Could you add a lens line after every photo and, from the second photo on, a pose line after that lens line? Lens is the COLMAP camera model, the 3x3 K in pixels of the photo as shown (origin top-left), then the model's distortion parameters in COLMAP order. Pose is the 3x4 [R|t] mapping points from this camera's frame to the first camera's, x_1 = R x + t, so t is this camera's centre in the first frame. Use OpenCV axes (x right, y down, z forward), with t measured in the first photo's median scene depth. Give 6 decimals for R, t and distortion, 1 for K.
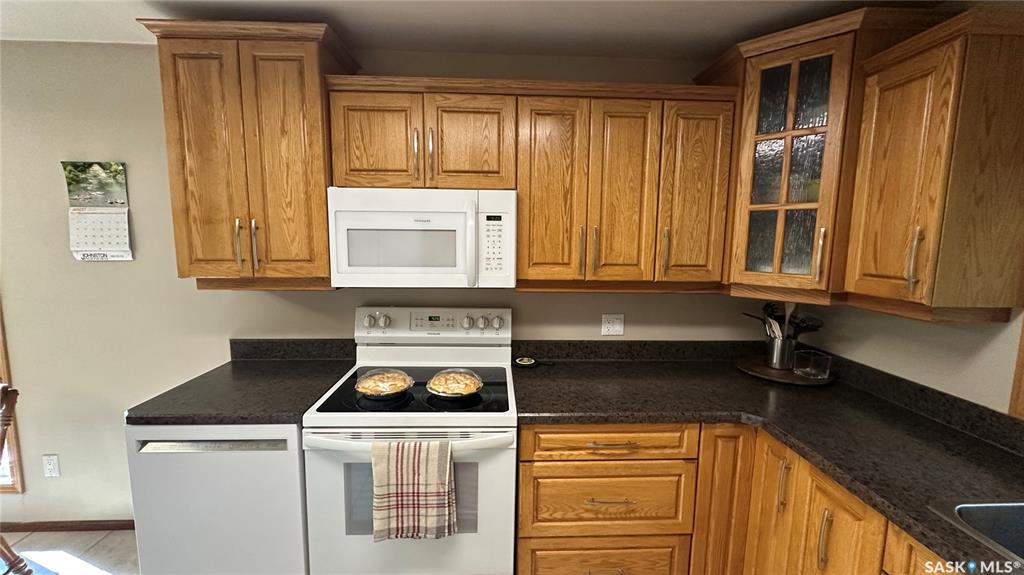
lens RADIAL K [[408.0, 0, 512.5], [0, 408.0, 286.2], [0, 0, 1]] dist [-0.005369, 0.000095]
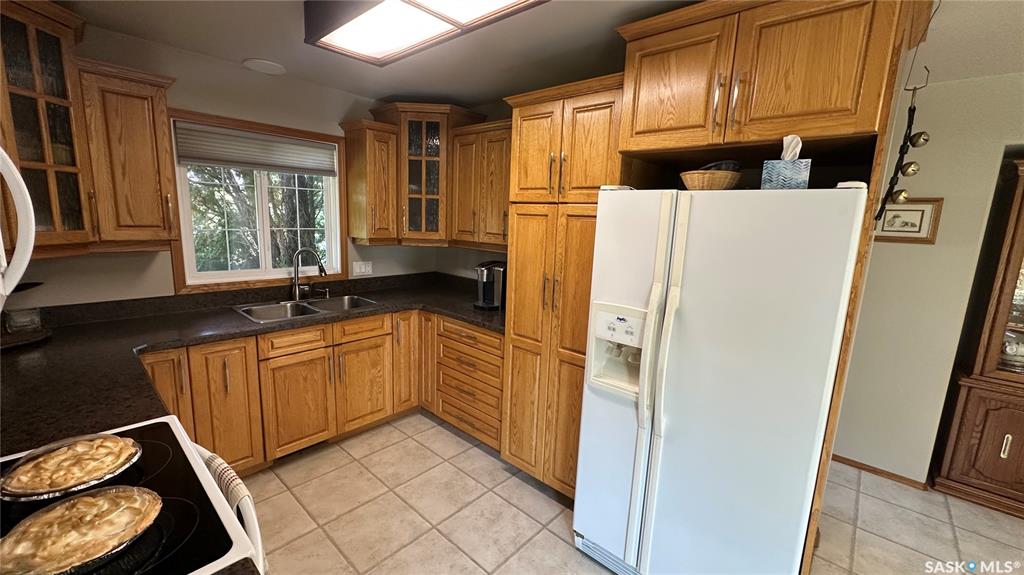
lens RADIAL K [[408.0, 0, 512.5], [0, 408.0, 286.2], [0, 0, 1]] dist [-0.005369, 0.000095]
pose [[-0.712289, -0.157085, 0.684083, -0.920330], [0.038396, 0.964454, 0.261446, -0.122296], [-0.700836, 0.212492, -0.680938, 0.913498]]
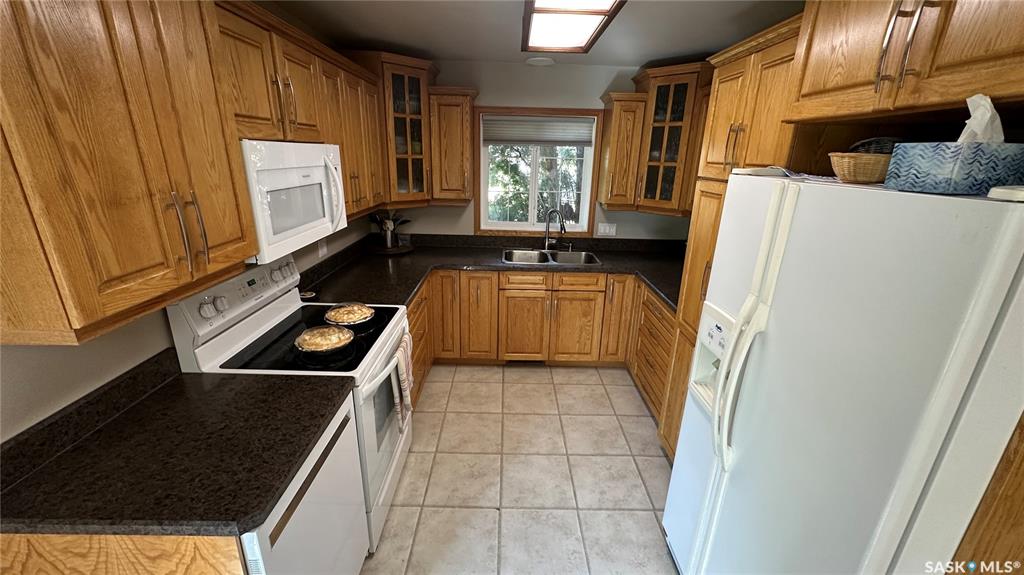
lens RADIAL K [[408.0, 0, 512.5], [0, 408.0, 286.2], [0, 0, 1]] dist [-0.005369, 0.000095]
pose [[0.036198, -0.318689, 0.947168, -1.238064], [0.097744, 0.944374, 0.314013, -0.168505], [-0.994553, 0.081213, 0.065335, 0.444323]]
